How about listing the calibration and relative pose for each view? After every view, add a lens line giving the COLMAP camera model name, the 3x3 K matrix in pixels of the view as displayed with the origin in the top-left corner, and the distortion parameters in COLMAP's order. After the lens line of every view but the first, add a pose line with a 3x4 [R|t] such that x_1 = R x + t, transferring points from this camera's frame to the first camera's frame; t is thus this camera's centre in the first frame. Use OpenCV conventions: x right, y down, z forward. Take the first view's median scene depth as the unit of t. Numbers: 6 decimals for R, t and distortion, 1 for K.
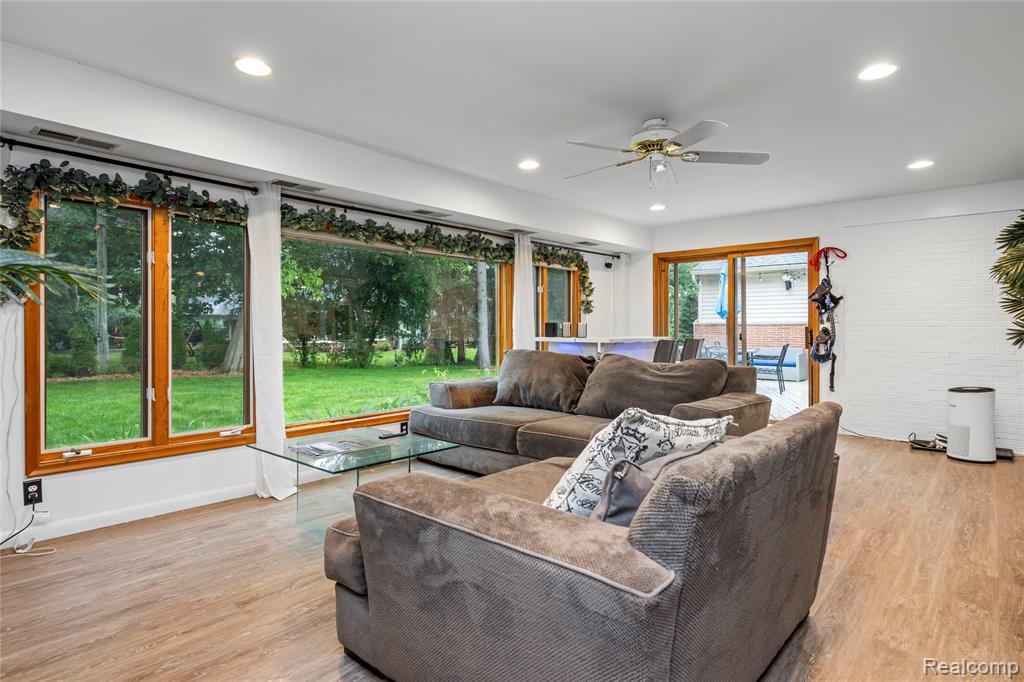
lens RADIAL K [[566.9, 0, 510.5], [0, 566.9, 331.1], [0, 0, 1]] dist [-0.000534, -0.001667]
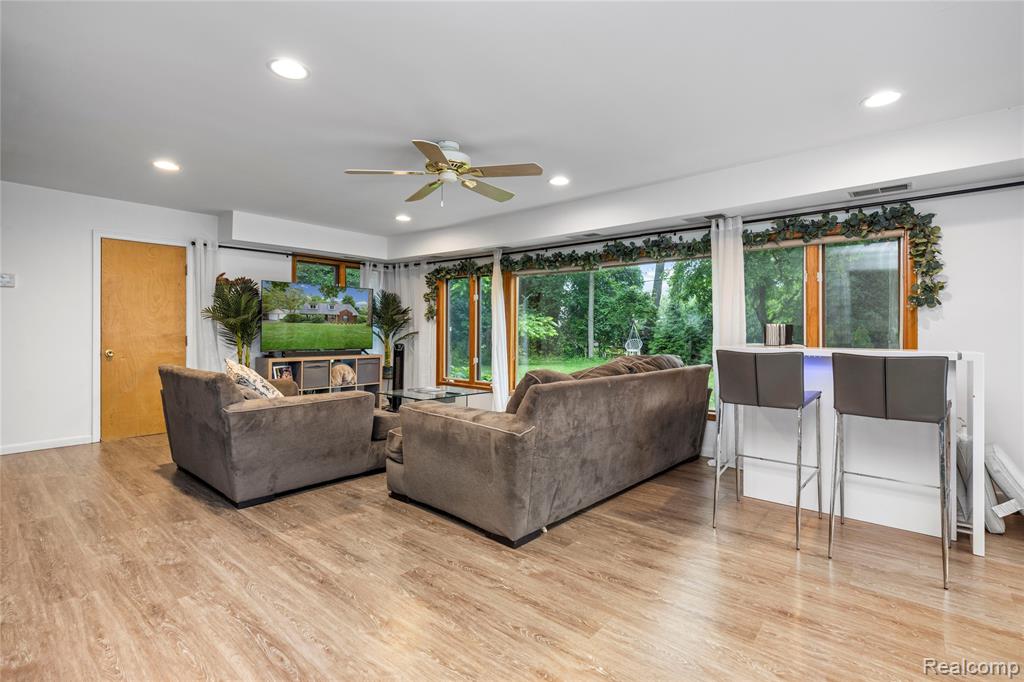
lens RADIAL K [[479.9, 0, 485.6], [0, 479.9, 334.6], [0, 0, 1]] dist [-0.025792, 0.000322]
pose [[-0.029543, -0.002790, -0.999560, 0.705880], [-0.015782, 0.999873, -0.002324, 0.004954], [0.999439, 0.015706, -0.029583, 0.666132]]
